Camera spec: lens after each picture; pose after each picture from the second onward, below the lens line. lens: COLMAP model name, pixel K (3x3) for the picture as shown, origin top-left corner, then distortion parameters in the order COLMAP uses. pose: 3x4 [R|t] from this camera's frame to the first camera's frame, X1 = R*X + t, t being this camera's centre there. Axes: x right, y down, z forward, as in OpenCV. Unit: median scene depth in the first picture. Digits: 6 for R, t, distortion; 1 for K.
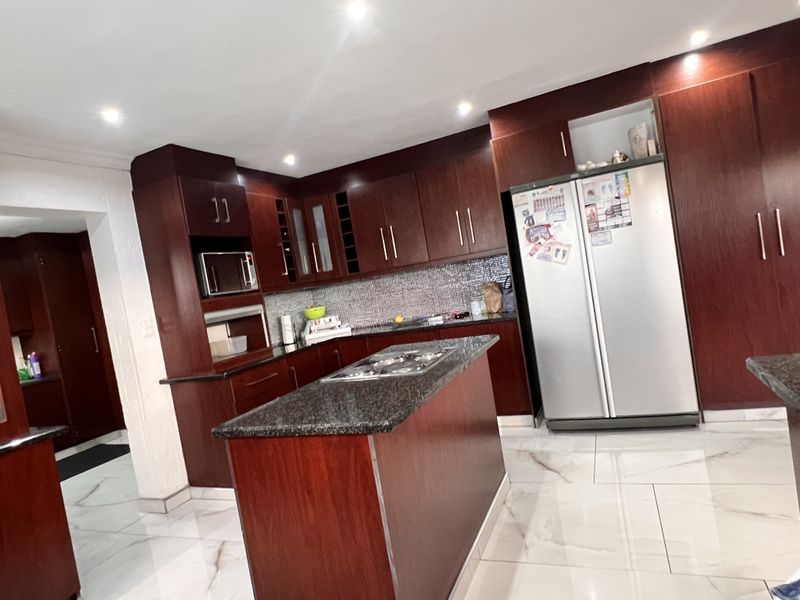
lens RADIAL K [[496.7, 0, 402.1], [0, 496.7, 303.4], [0, 0, 1]] dist [-0.003702, -0.003263]
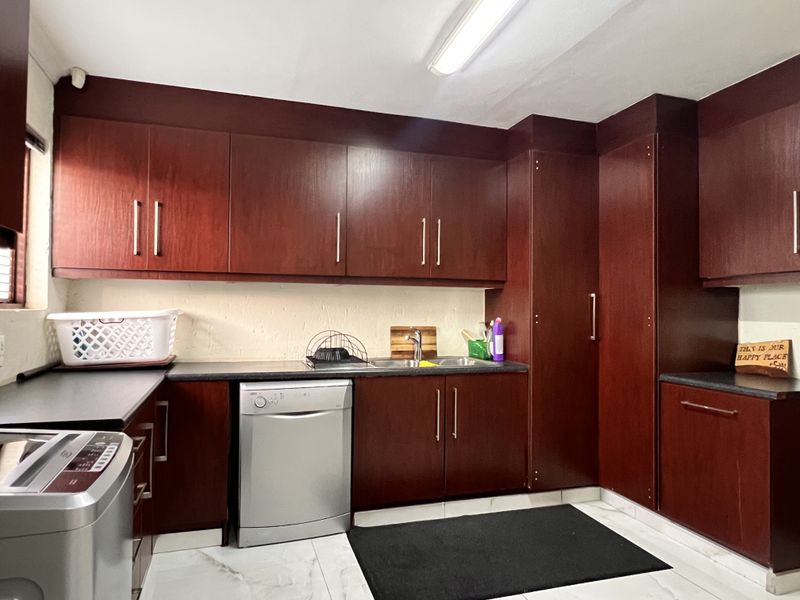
lens RADIAL K [[496.7, 0, 404.6], [0, 496.7, 299.8], [0, 0, 1]] dist [-0.003702, -0.003263]
pose [[0.652816, 0.156331, -0.741210, -0.374479], [-0.155075, 0.985331, 0.071238, 0.052033], [0.741473, 0.068438, 0.667483, 0.509408]]
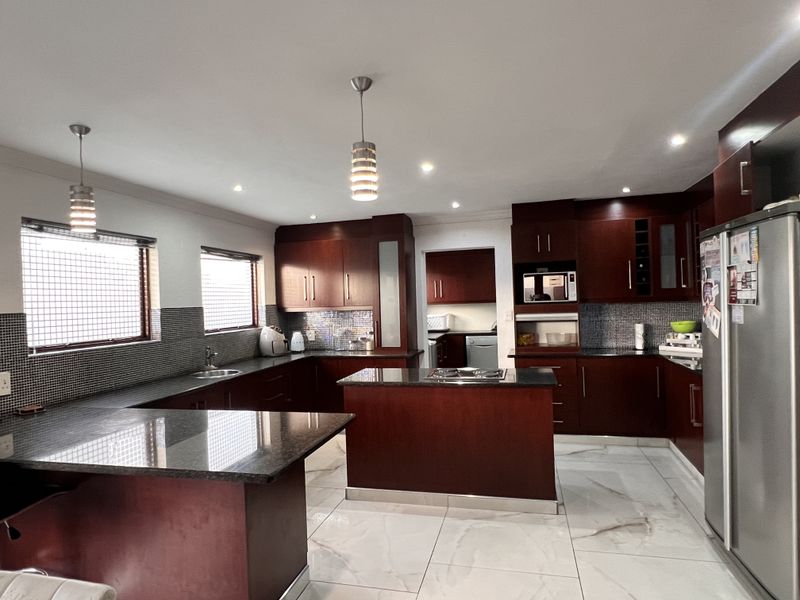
lens RADIAL K [[496.7, 0, 394.1], [0, 496.7, 304.7], [0, 0, 1]] dist [-0.003702, -0.003263]
pose [[0.142015, 0.166500, -0.975761, 0.675369], [-0.037862, 0.985944, 0.162727, -0.156684], [0.989140, 0.013834, 0.146323, 0.257003]]
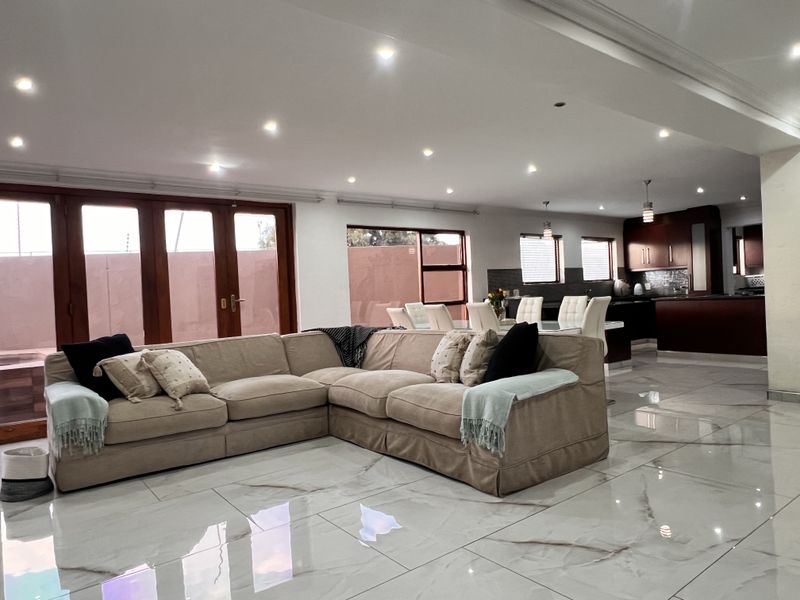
lens RADIAL K [[526.6, 0, 395.6], [0, 526.6, 301.2], [0, 0, 1]] dist [-0.003176, 0.000949]
pose [[-0.489115, 0.198135, -0.849417, 1.682733], [0.087371, 0.980089, 0.178305, -0.267863], [0.867832, 0.012998, -0.496687, 0.397556]]
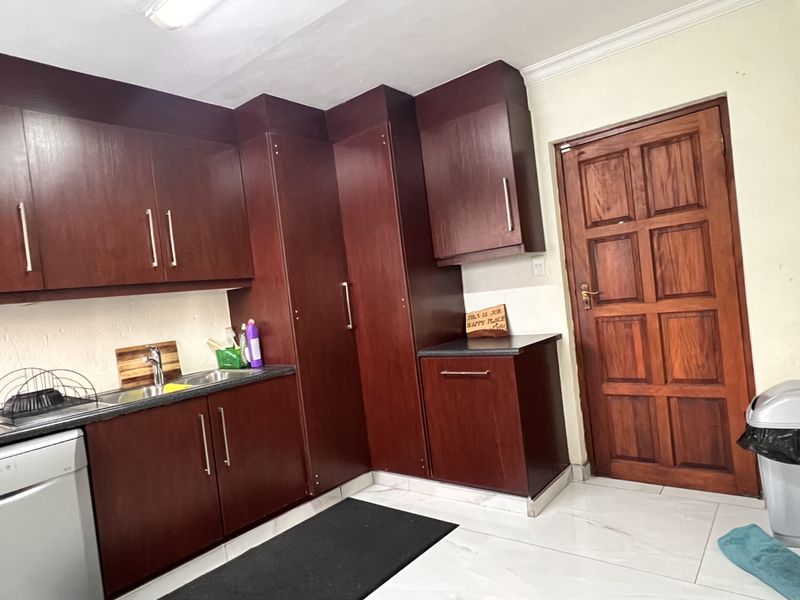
lens RADIAL K [[496.7, 0, 393.0], [0, 496.7, 302.5], [0, 0, 1]] dist [-0.003702, -0.003263]
pose [[0.961238, 0.057168, -0.269729, -0.450760], [-0.055546, 0.998363, 0.013650, 0.064249], [0.270067, 0.001861, 0.962840, 0.519193]]
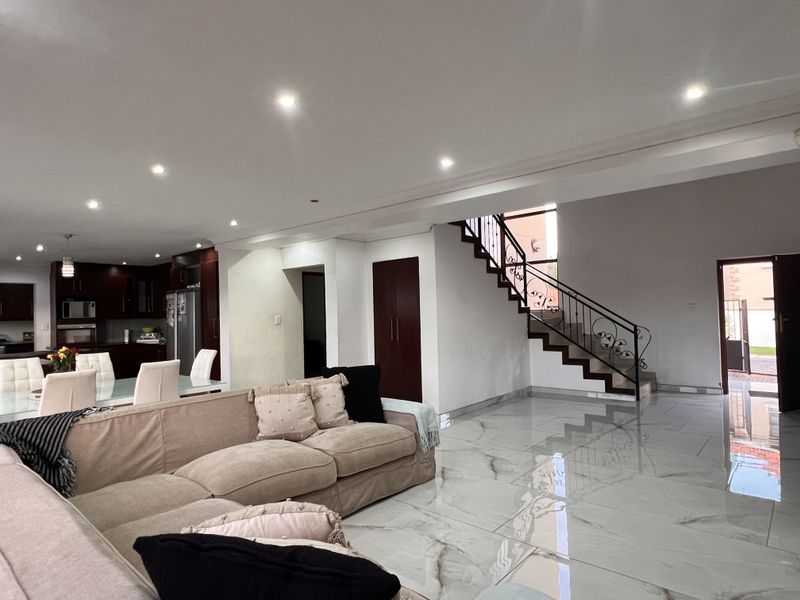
lens RADIAL K [[466.8, 0, 393.2], [0, 466.8, 302.6], [0, 0, 1]] dist [-0.005234, 0.003220]
pose [[0.933155, 0.133611, -0.333721, 1.353558], [-0.145187, 0.989355, -0.009867, -0.214631], [0.328850, 0.057659, 0.942620, -0.495151]]
